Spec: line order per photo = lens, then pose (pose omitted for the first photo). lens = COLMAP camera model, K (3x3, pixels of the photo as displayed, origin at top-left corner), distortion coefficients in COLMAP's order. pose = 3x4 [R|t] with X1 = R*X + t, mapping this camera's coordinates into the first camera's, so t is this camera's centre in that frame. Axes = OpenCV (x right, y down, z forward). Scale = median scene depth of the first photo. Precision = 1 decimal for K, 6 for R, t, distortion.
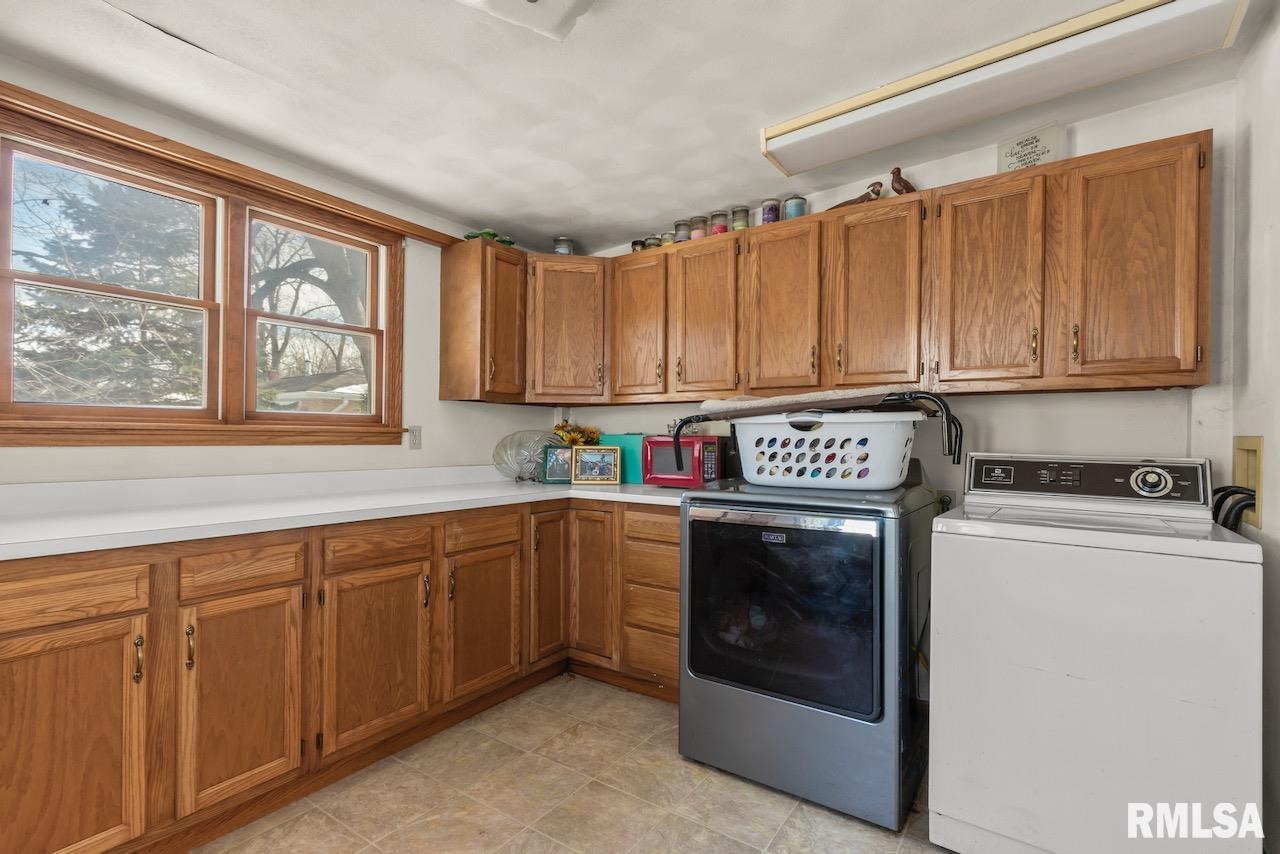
lens RADIAL K [[592.0, 0, 640.4], [0, 592.0, 436.1], [0, 0, 1]] dist [0.005405, 0.000278]
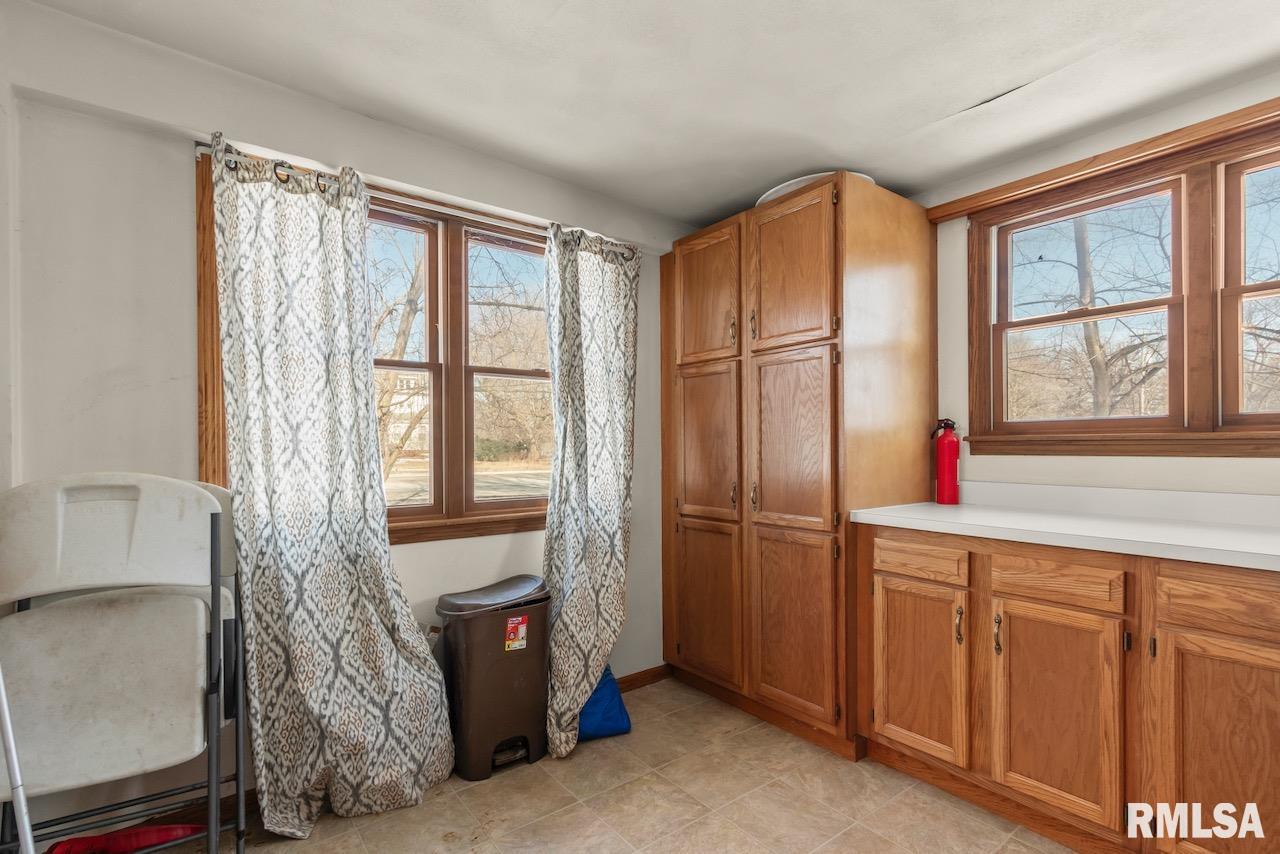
lens RADIAL K [[592.0, 0, 647.9], [0, 592.0, 446.1], [0, 0, 1]] dist [0.005405, 0.000278]
pose [[-0.293688, -0.003507, -0.955895, 0.479492], [0.005835, 0.999968, -0.005462, 0.001178], [0.955884, -0.007182, -0.293658, 0.655175]]
